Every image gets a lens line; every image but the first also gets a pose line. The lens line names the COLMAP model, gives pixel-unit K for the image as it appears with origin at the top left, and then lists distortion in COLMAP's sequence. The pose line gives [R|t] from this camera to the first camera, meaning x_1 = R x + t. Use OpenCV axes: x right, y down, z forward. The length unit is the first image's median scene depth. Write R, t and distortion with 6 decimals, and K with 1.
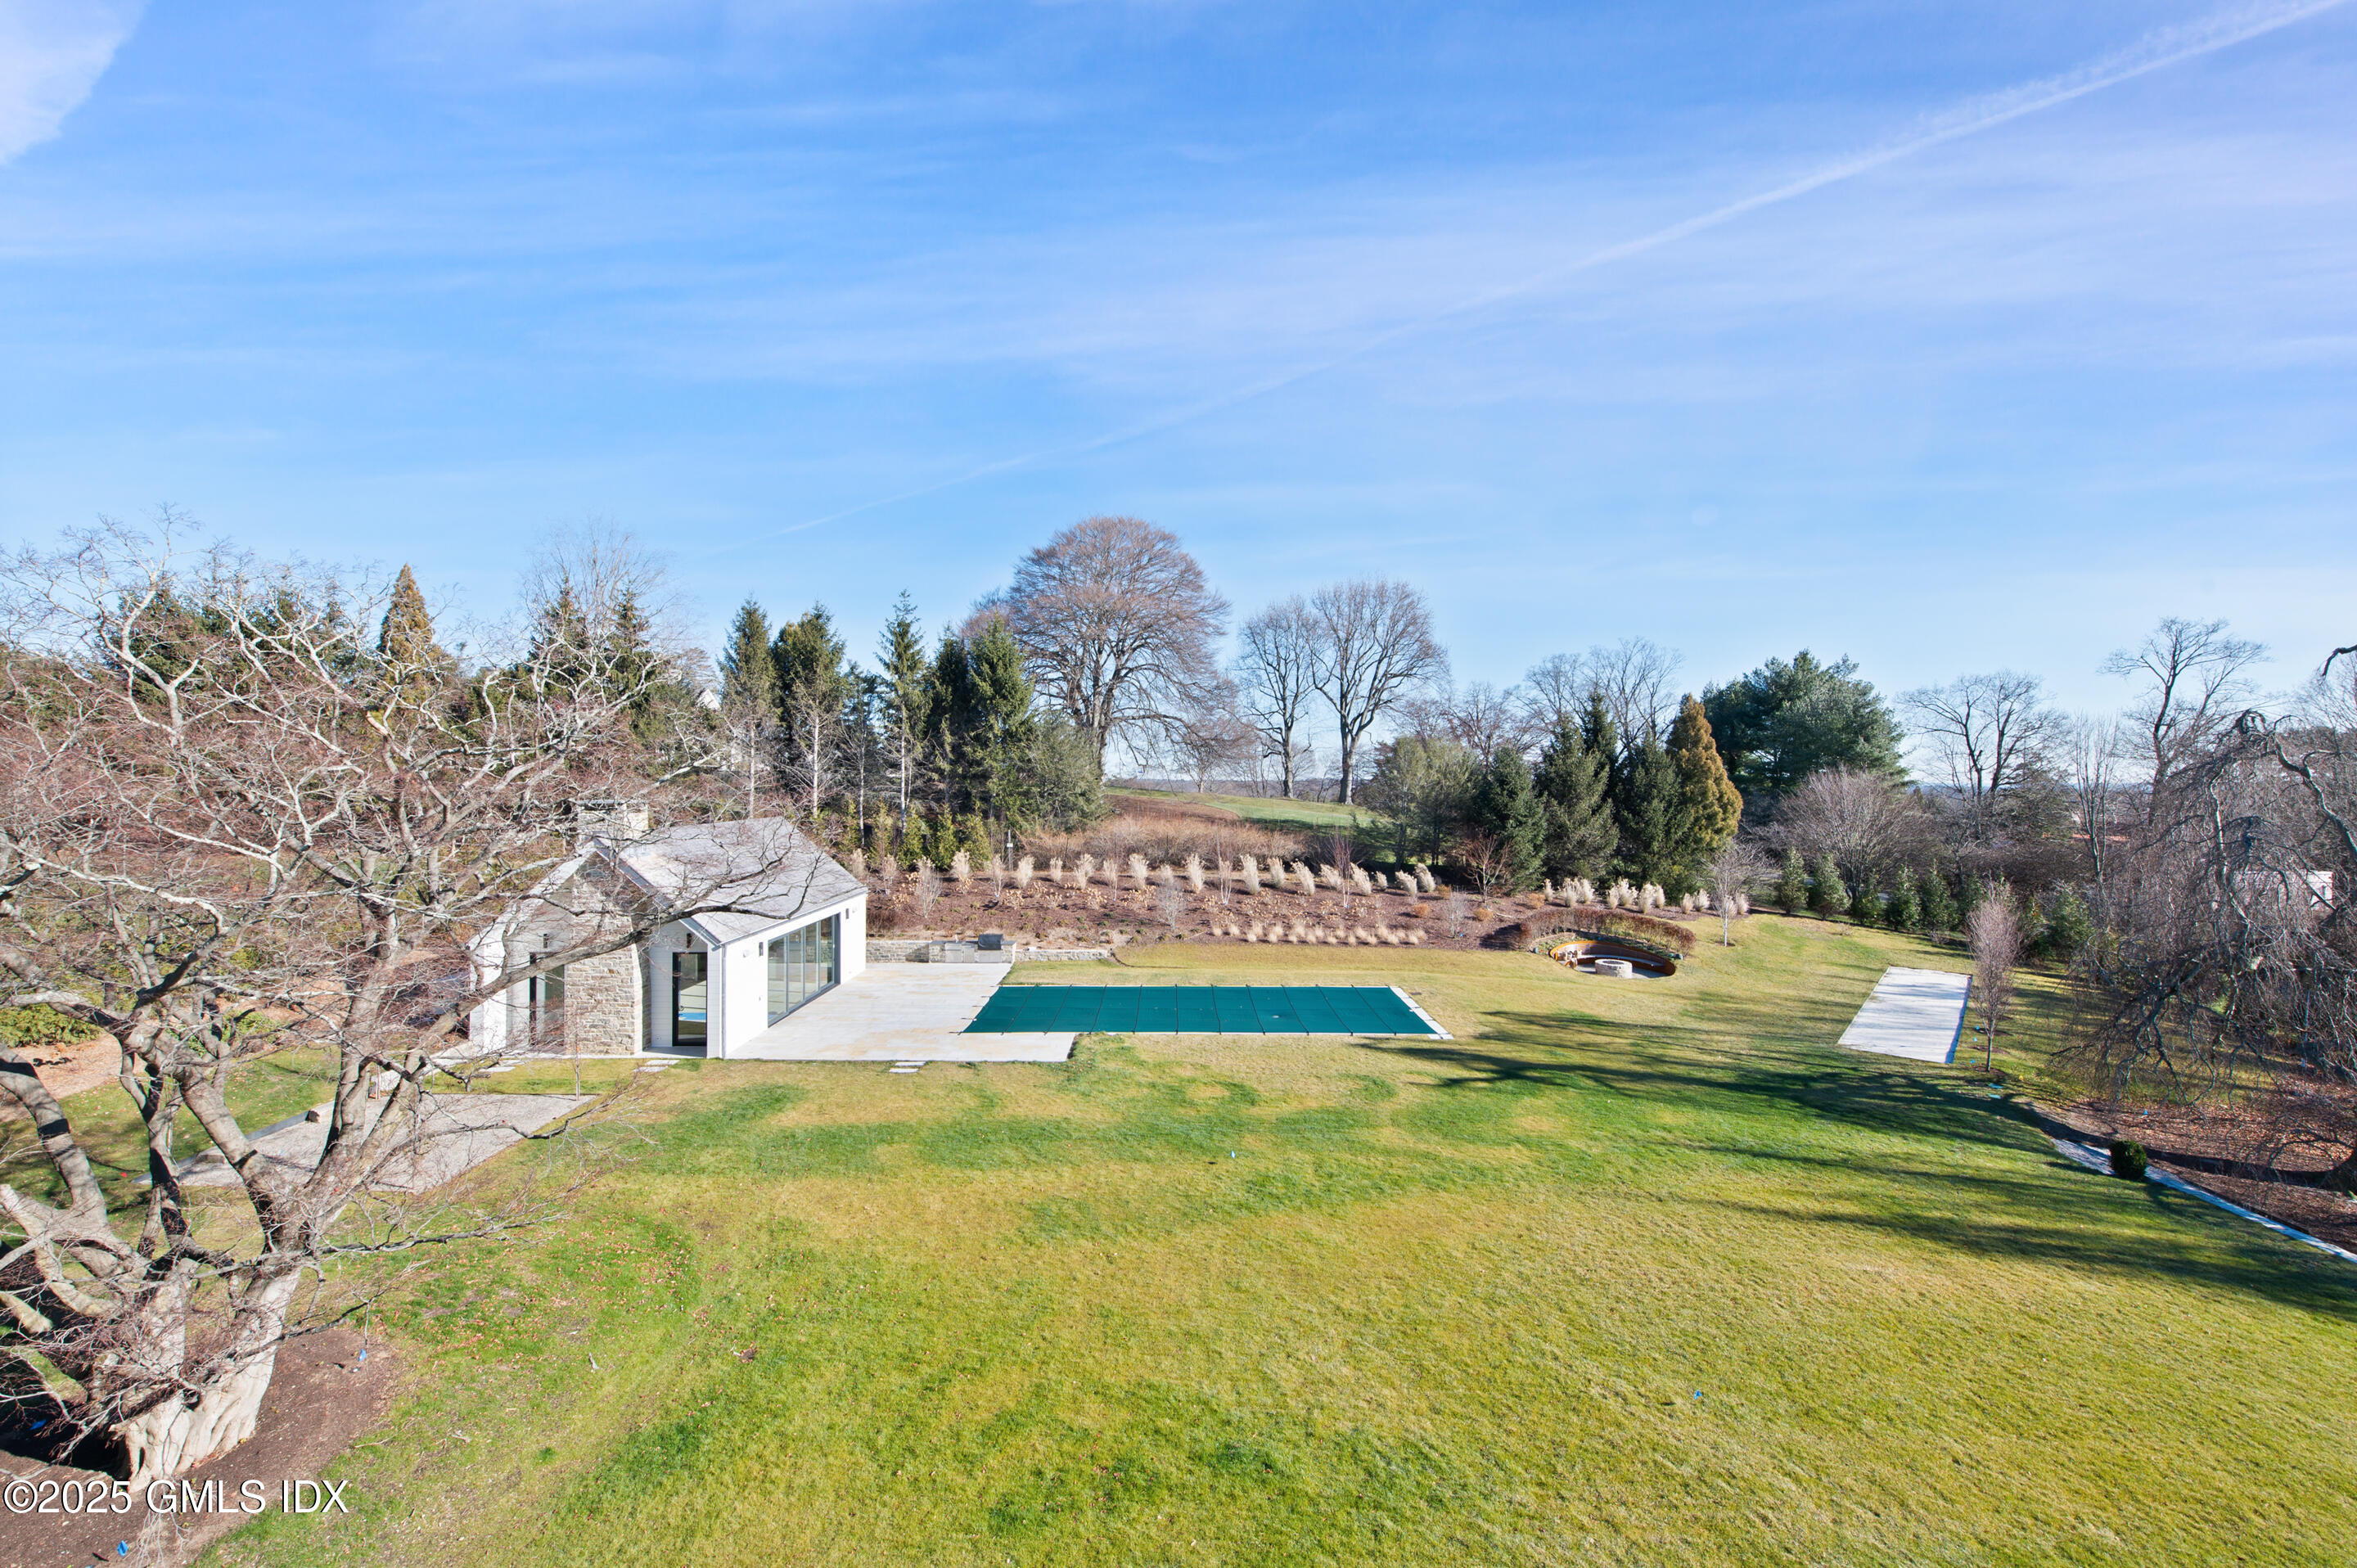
lens RADIAL K [[914.2, 0, 1175.7], [0, 914.2, 783.6], [0, 0, 1]] dist [0.000429, -0.001105]
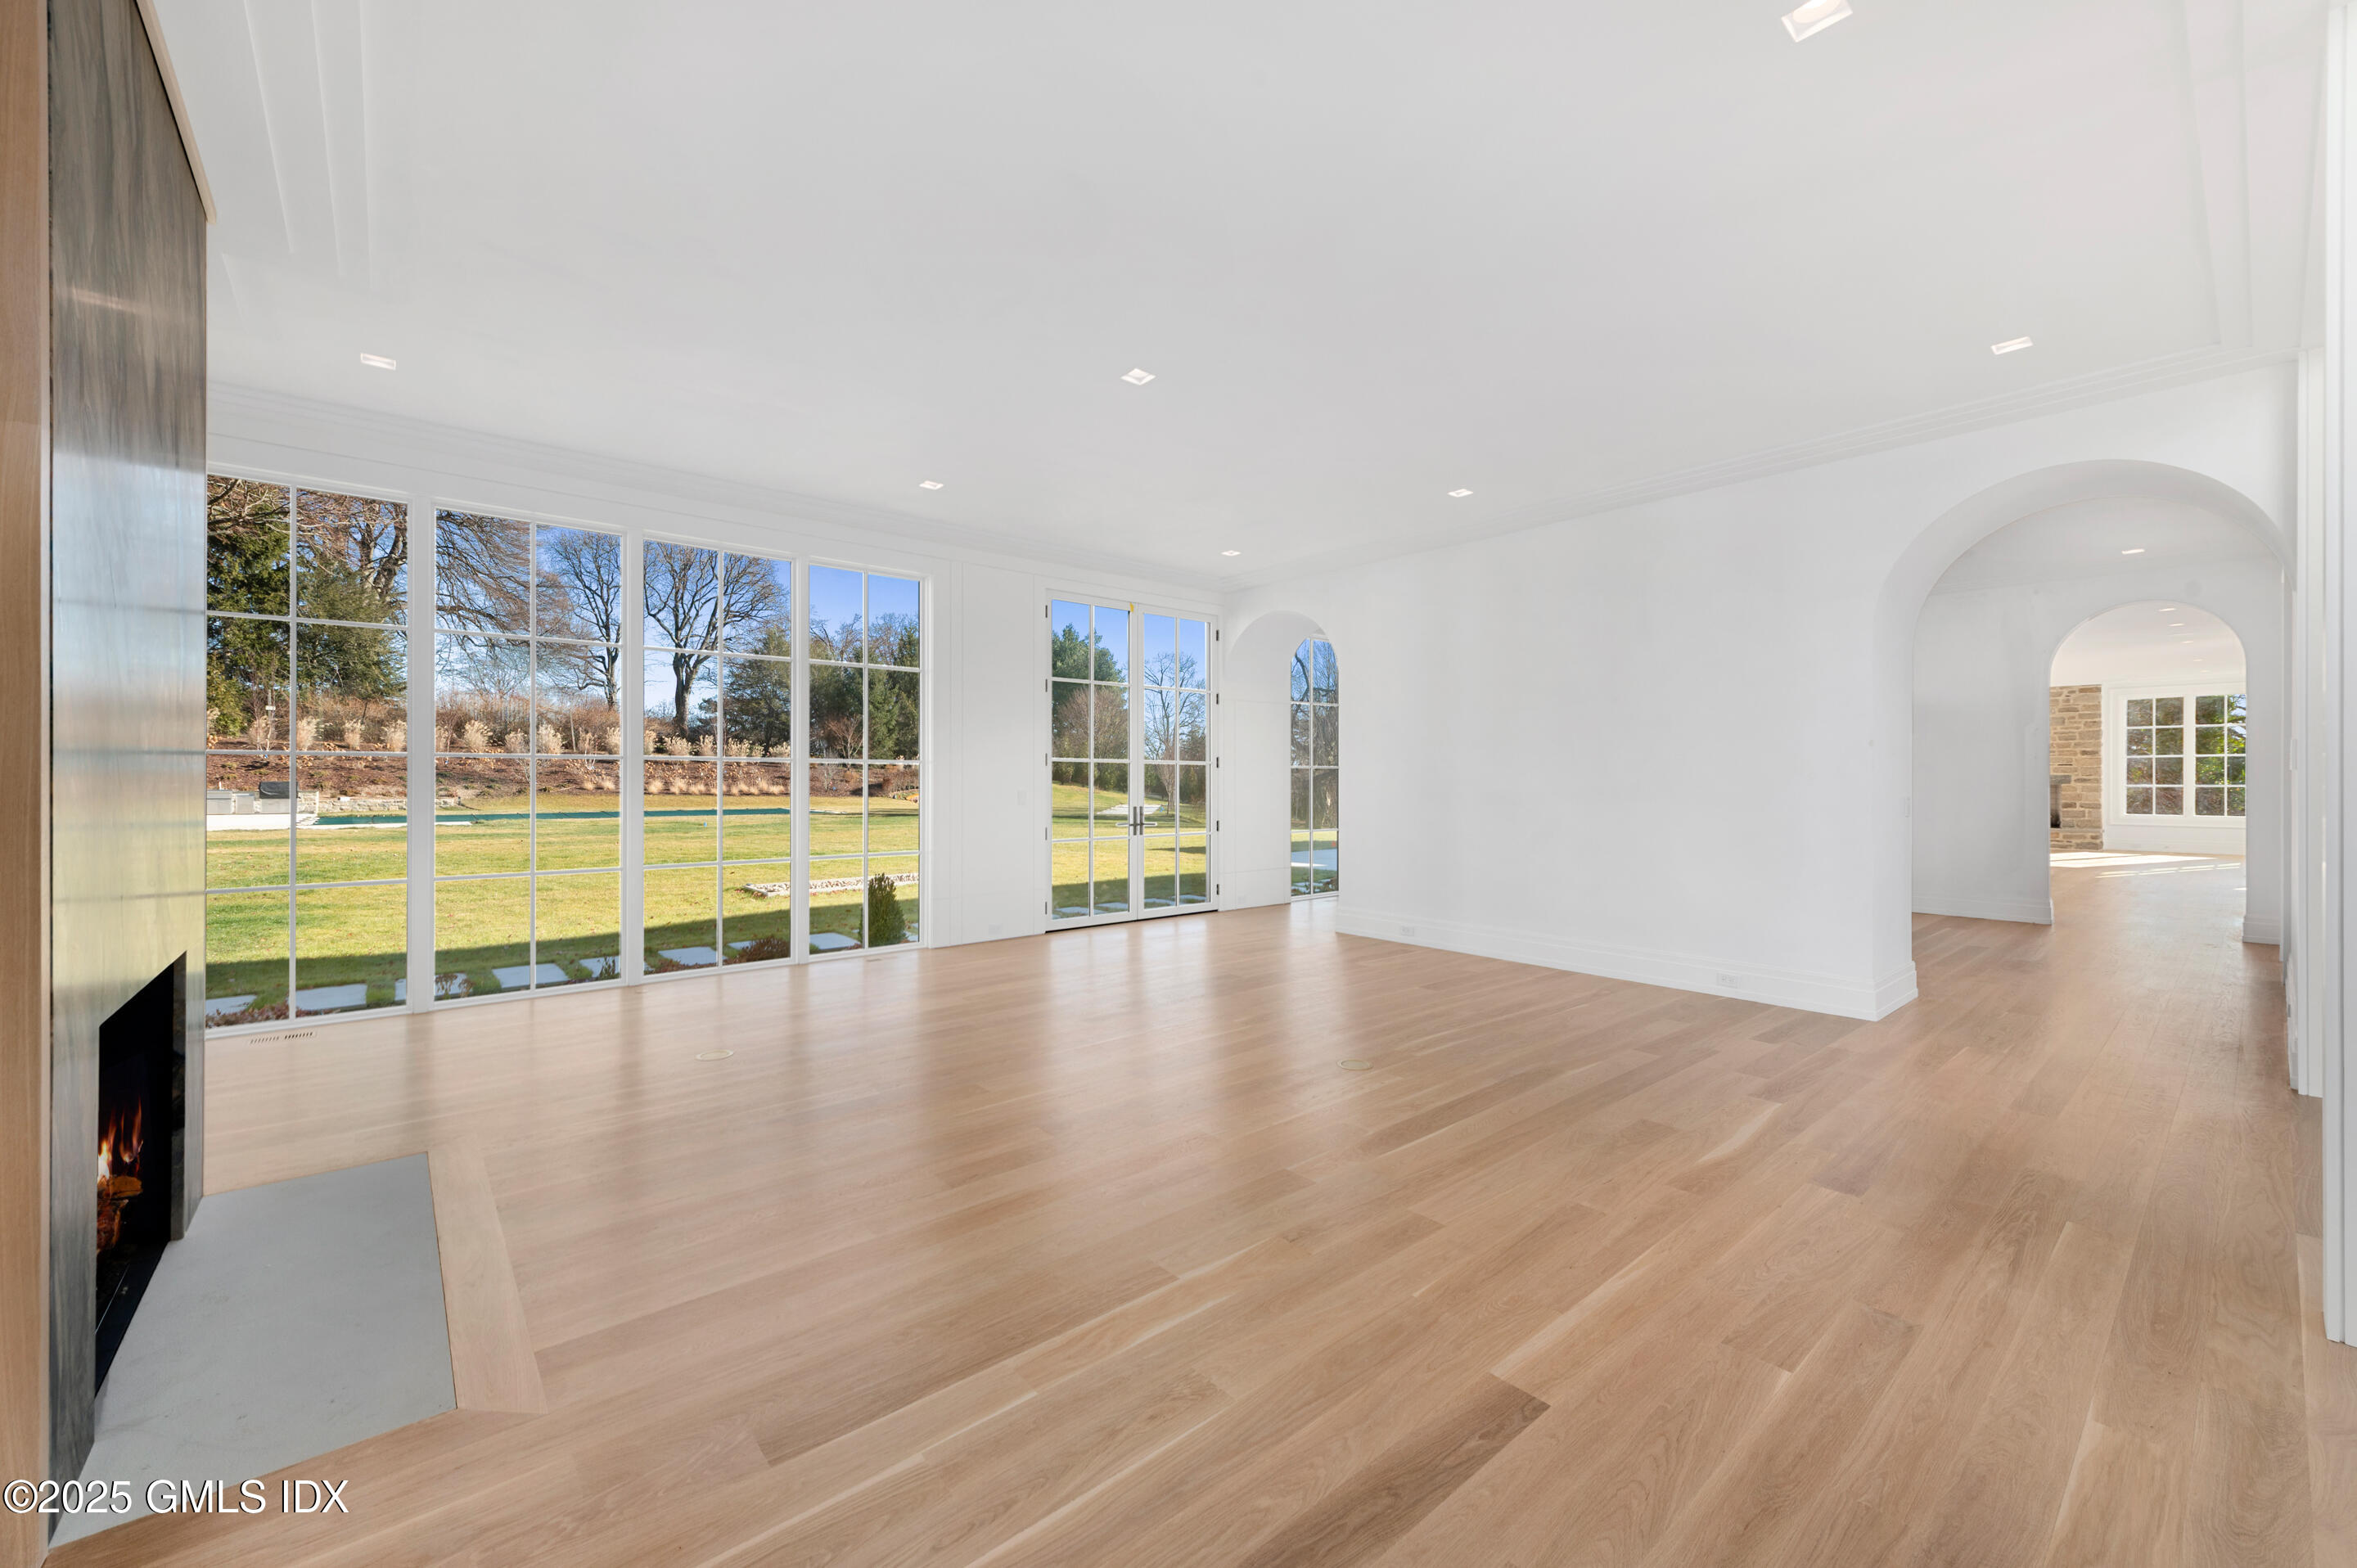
lens RADIAL K [[914.2, 0, 1168.8], [0, 914.2, 779.0], [0, 0, 1]] dist [0.000429, -0.001105]
pose [[0.751578, 0.007487, 0.659601, -0.108217], [0.006698, 0.999797, -0.018981, 0.141118], [-0.659610, 0.018683, 0.751376, -0.127597]]
